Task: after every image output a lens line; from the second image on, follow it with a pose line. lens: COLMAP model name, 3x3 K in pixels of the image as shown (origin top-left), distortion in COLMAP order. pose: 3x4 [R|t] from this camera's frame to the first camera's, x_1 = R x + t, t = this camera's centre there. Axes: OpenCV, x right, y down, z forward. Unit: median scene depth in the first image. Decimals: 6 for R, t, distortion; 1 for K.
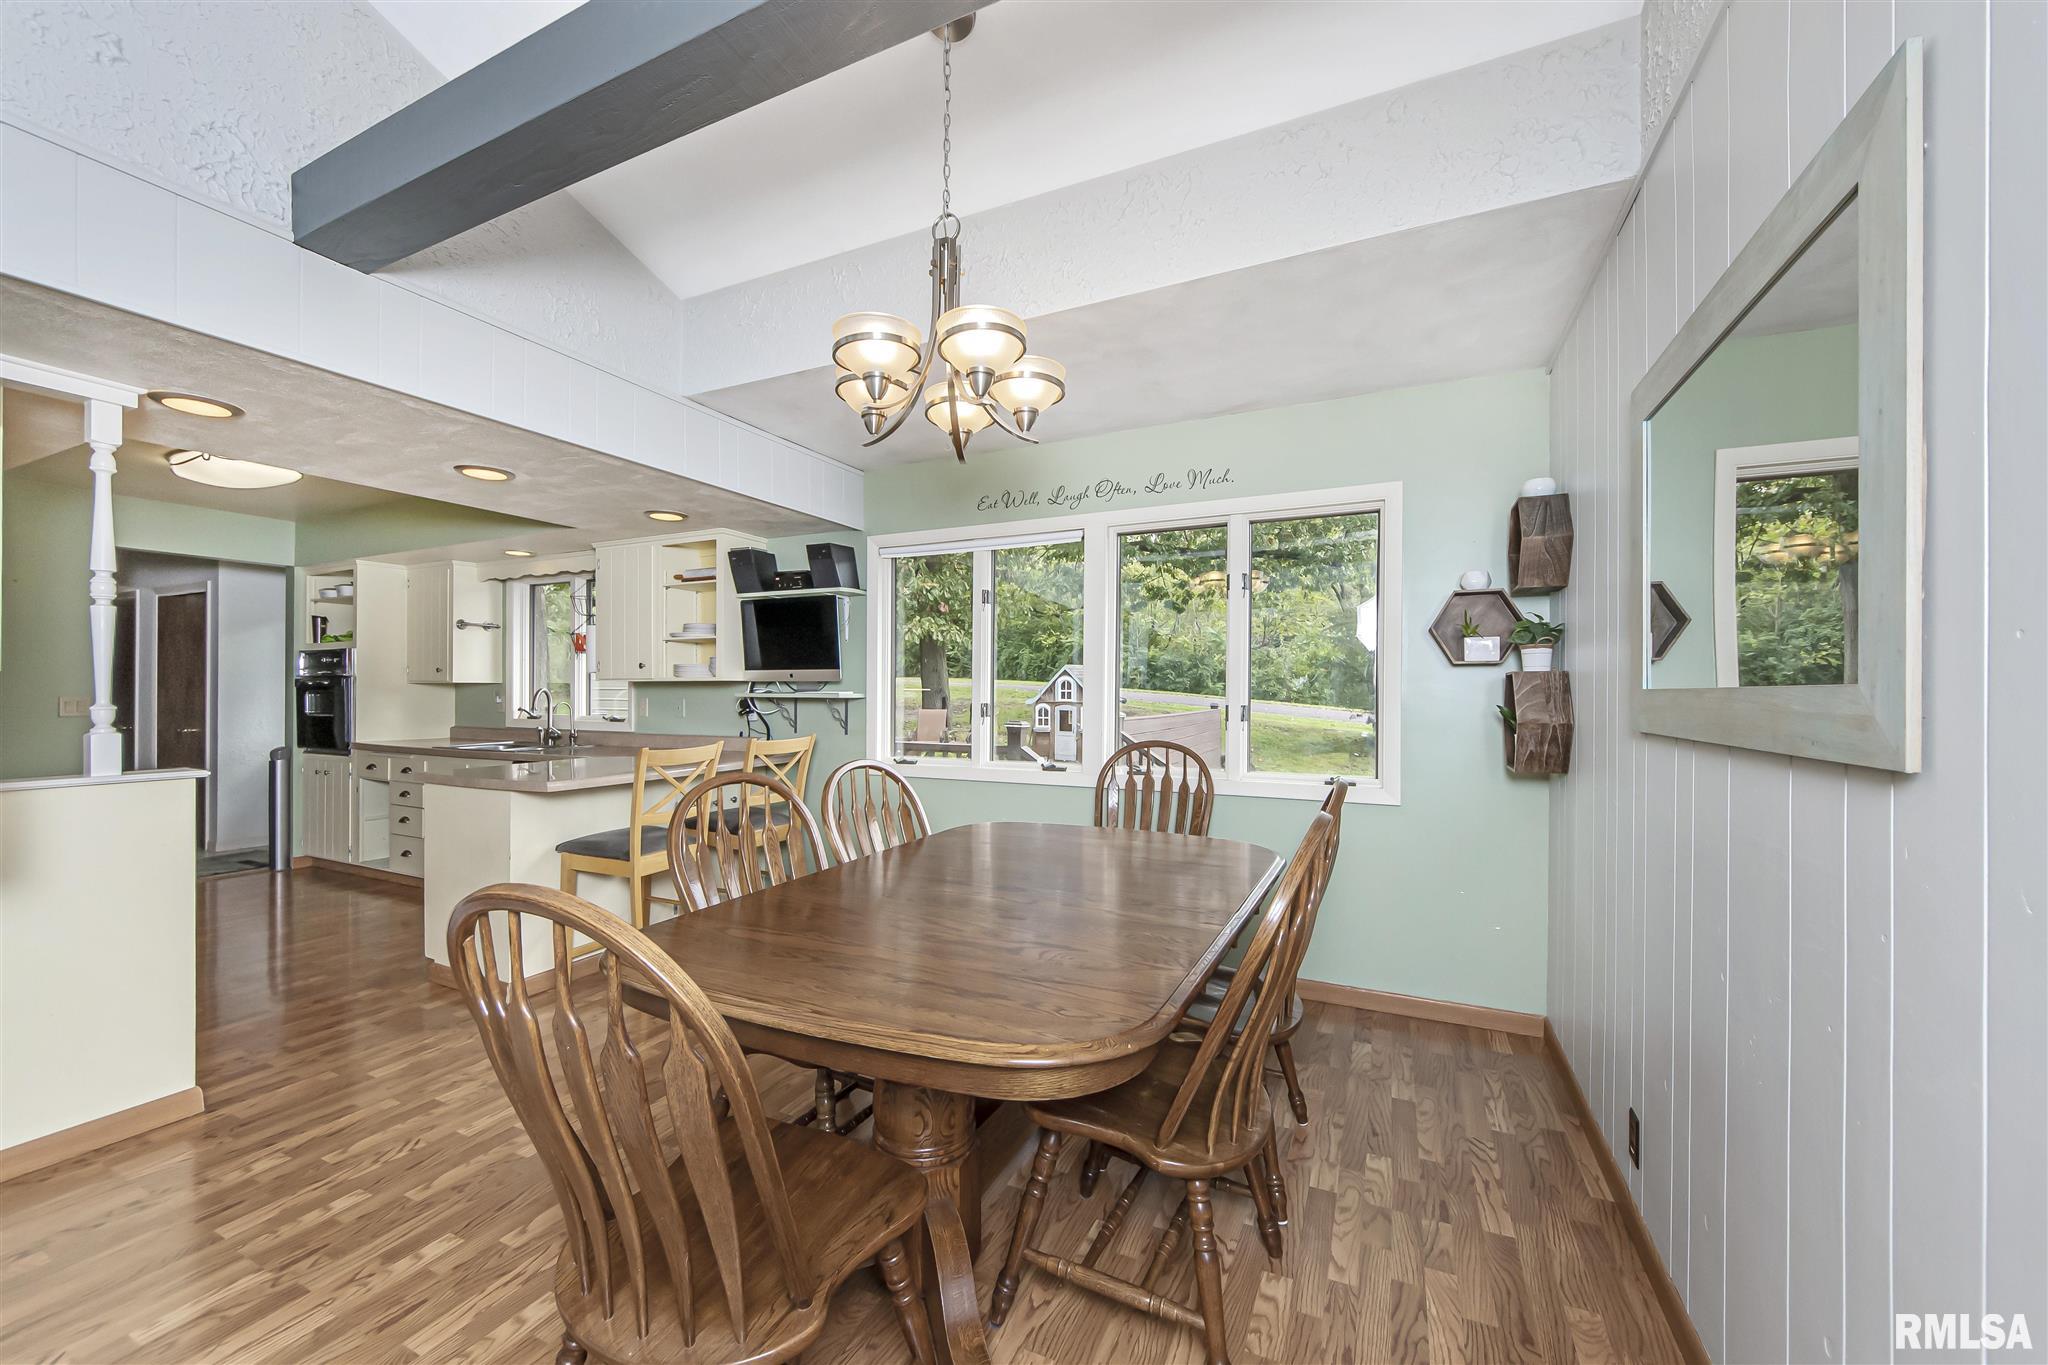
lens RADIAL K [[762.6, 0, 1025.5], [0, 762.6, 690.6], [0, 0, 1]] dist [-0.003124, -0.000201]
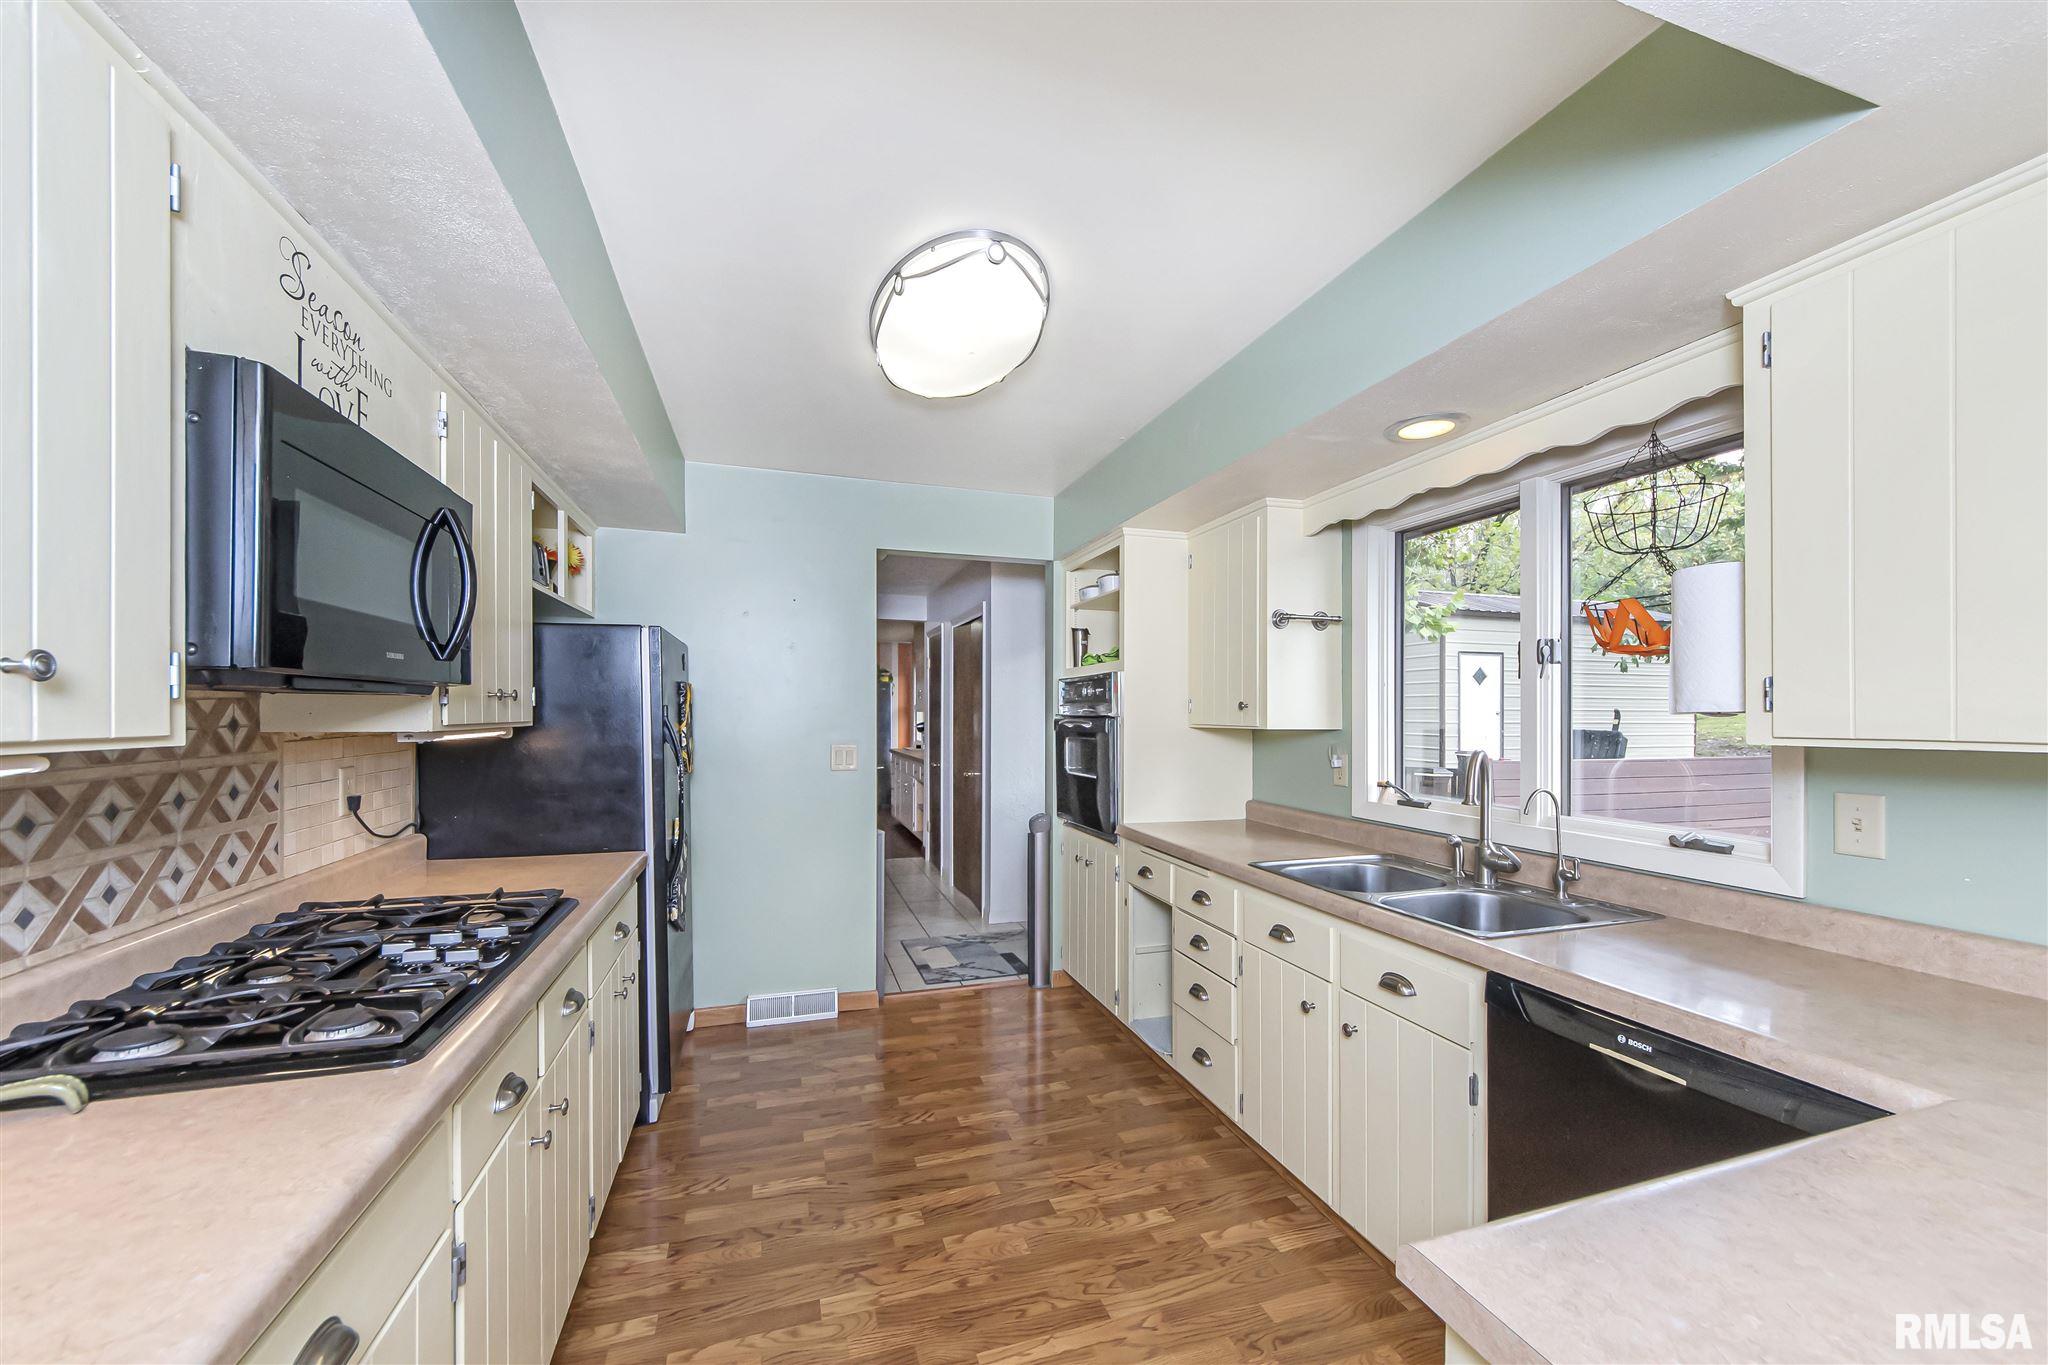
lens RADIAL K [[762.6, 0, 1020.4], [0, 762.6, 703.5], [0, 0, 1]] dist [-0.003124, -0.000201]
pose [[0.679149, -0.008105, -0.733956, -0.465004], [0.000564, 0.999944, -0.010521, -0.022719], [0.734000, 0.006732, 0.679116, 0.498507]]
